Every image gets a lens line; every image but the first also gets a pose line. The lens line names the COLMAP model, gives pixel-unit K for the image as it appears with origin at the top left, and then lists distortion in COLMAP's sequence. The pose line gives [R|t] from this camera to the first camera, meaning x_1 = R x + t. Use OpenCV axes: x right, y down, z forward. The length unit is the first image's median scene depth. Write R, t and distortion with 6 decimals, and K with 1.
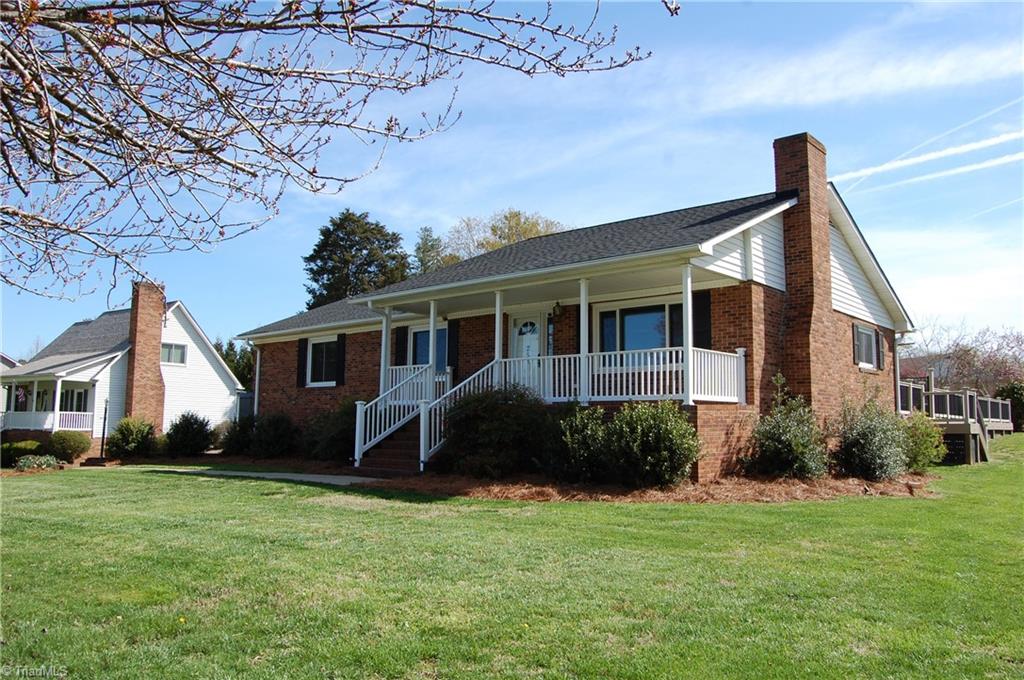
lens RADIAL K [[802.4, 0, 514.2], [0, 802.4, 340.1], [0, 0, 1]] dist [-0.068658, 0.023972]
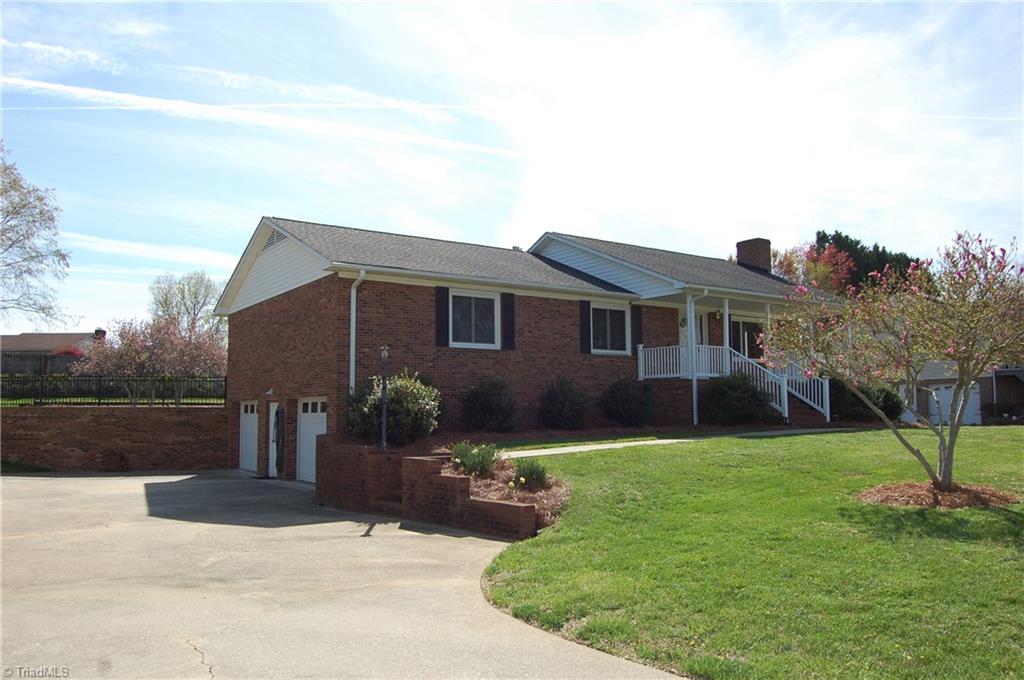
lens RADIAL K [[802.4, 0, 505.6], [0, 802.4, 334.5], [0, 0, 1]] dist [-0.068658, 0.023972]
pose [[0.242968, 0.089758, 0.965873, -1.095572], [-0.096285, 0.993024, -0.068060, 0.101348], [-0.965244, -0.076463, 0.249915, 0.770737]]
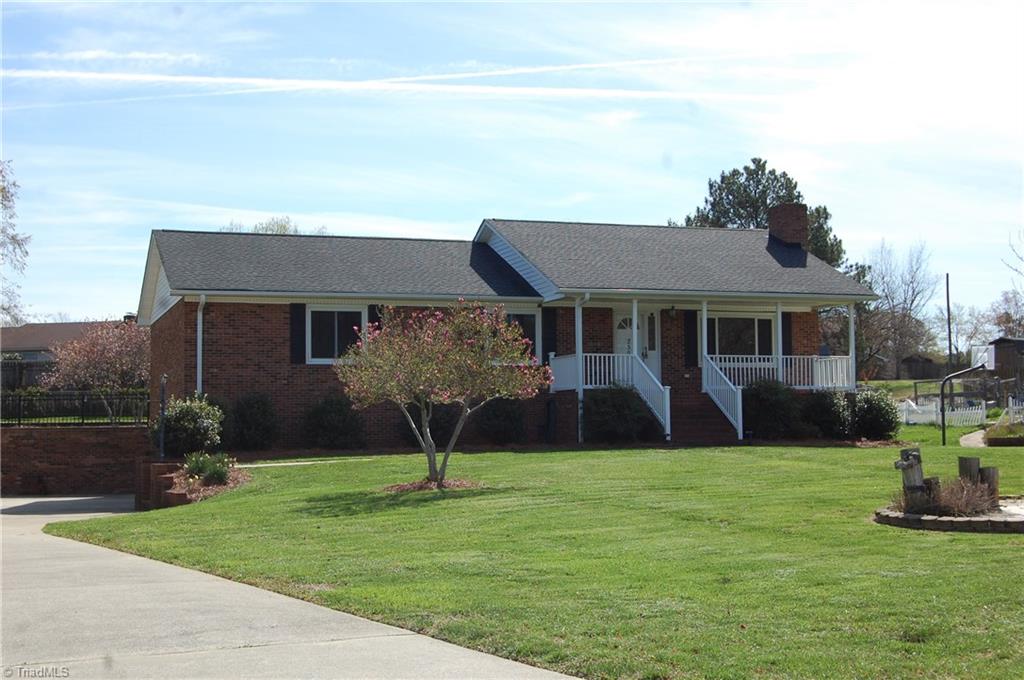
lens RADIAL K [[1539.5, 0, 512.6], [0, 1539.5, 342.8], [0, 0, 1]] dist [0.013270, 0.000000]
pose [[0.503598, 0.045919, 0.862717, -1.585682], [-0.079886, 0.996783, -0.006422, 0.032082], [-0.860237, -0.065685, 0.505646, 0.022210]]
